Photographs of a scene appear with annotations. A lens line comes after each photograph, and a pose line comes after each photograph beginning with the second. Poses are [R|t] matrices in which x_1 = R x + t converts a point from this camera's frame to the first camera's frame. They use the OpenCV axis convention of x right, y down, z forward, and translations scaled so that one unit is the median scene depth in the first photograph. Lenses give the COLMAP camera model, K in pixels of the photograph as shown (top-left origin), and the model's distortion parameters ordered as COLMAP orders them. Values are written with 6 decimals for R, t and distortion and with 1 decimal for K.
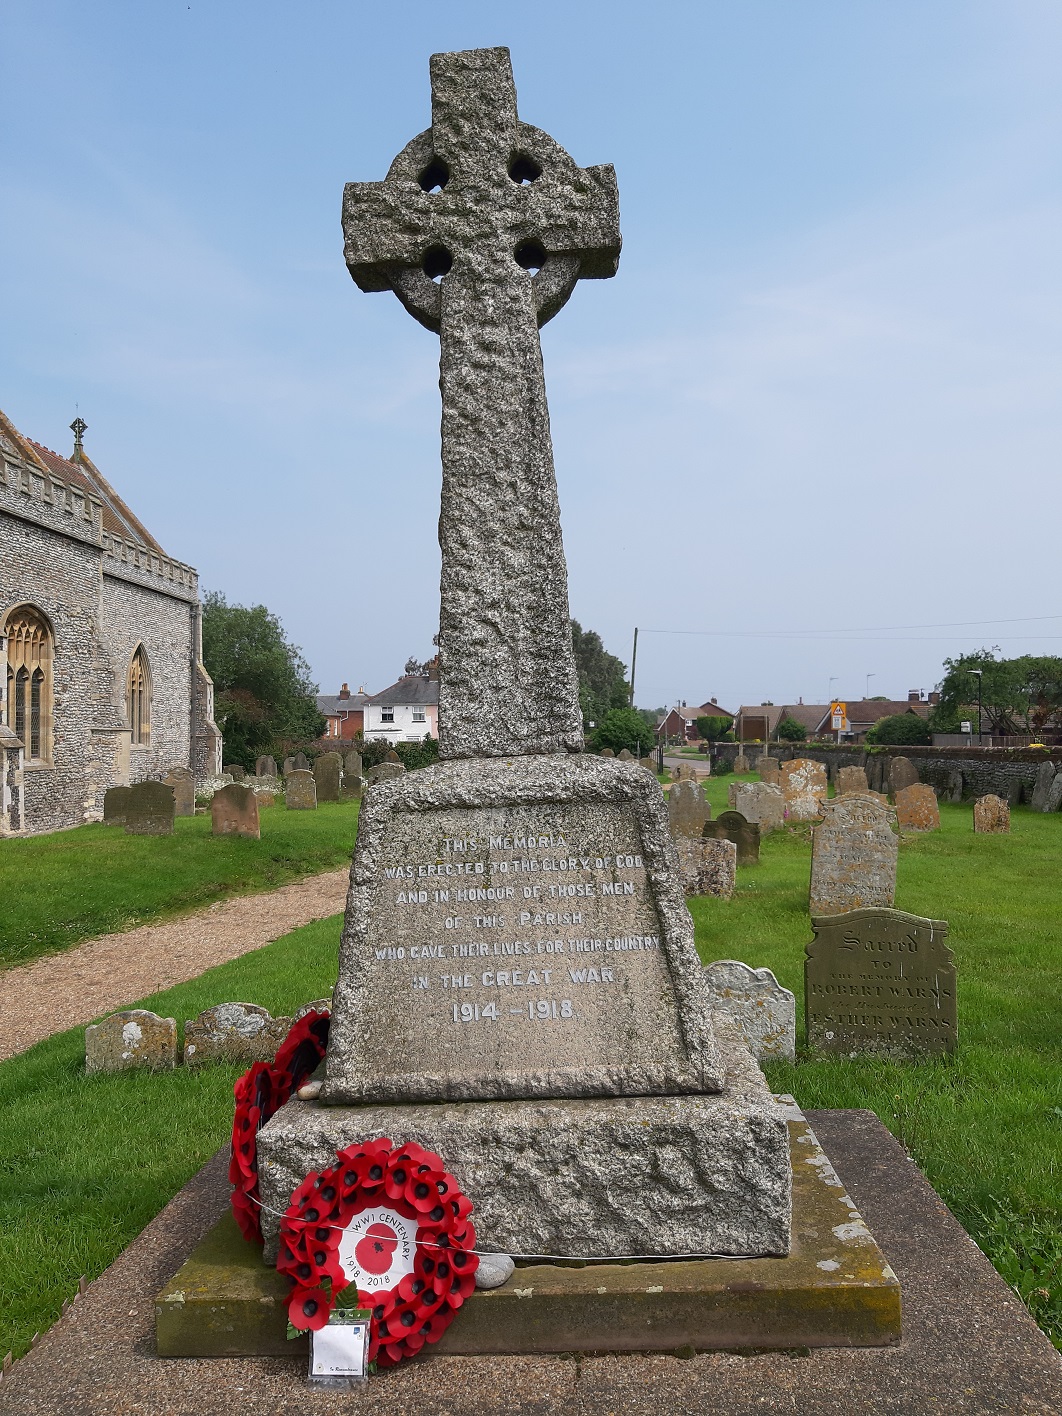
lens RADIAL K [[1117.4, 0, 527.0], [0, 1117.4, 702.4], [0, 0, 1]] dist [0.034262, -0.061859]
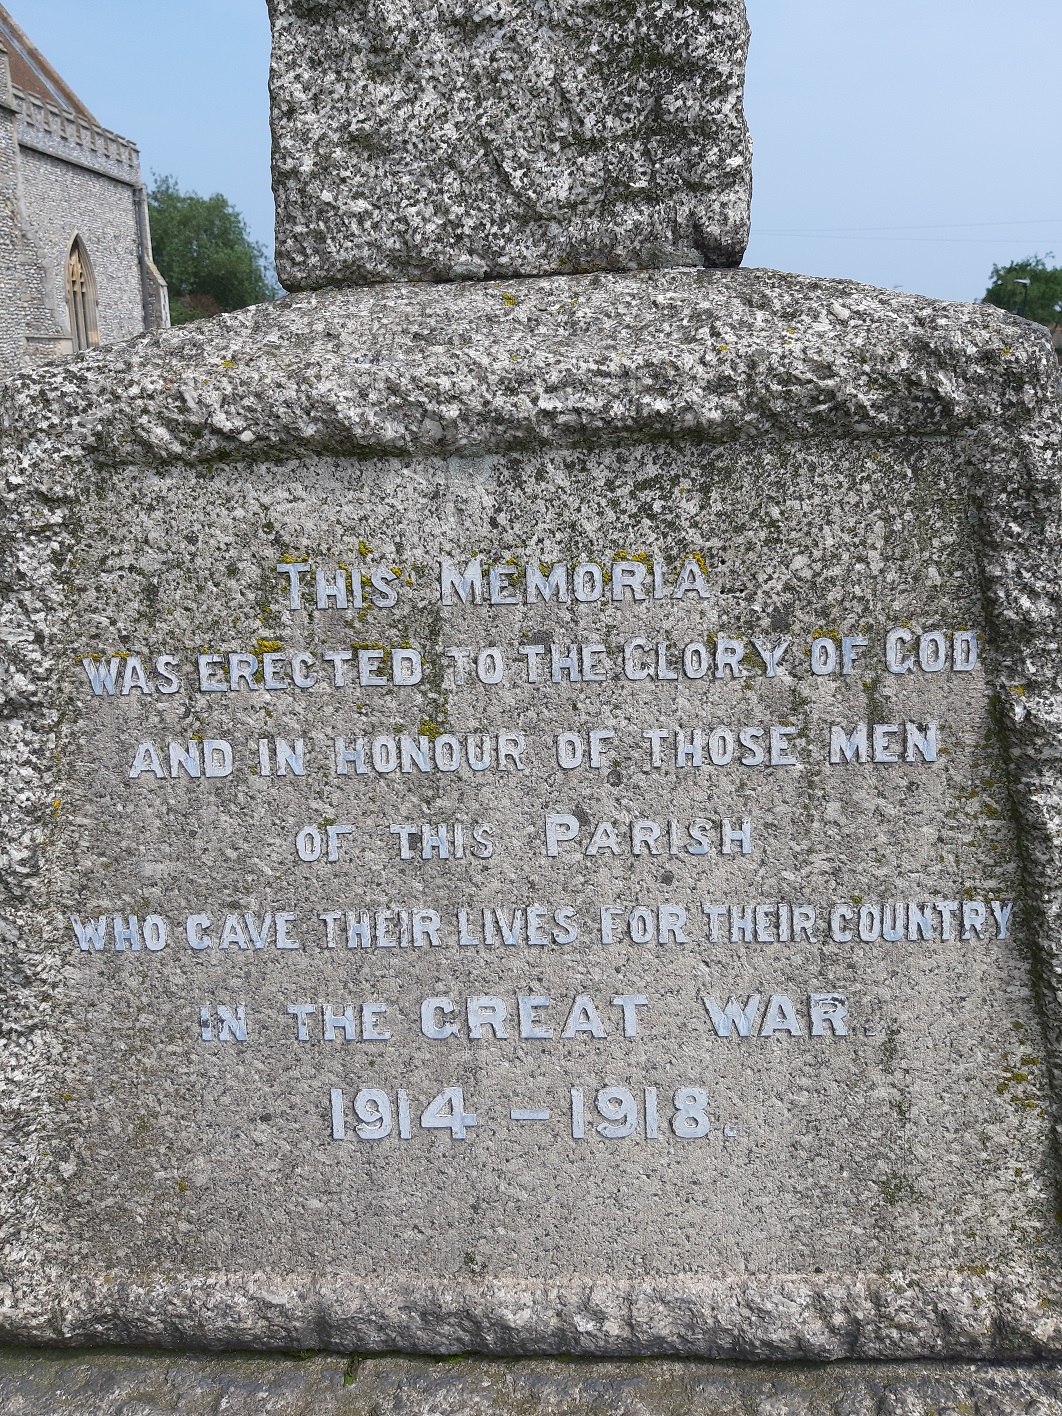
lens RADIAL K [[1117.4, 0, 528.8], [0, 1117.4, 698.3], [0, 0, 1]] dist [0.034262, -0.061859]
pose [[0.999929, 0.006946, 0.009679, -0.013523], [-0.009684, 0.947124, 0.320721, 0.062566], [-0.006940, -0.320792, 0.947124, 0.721980]]
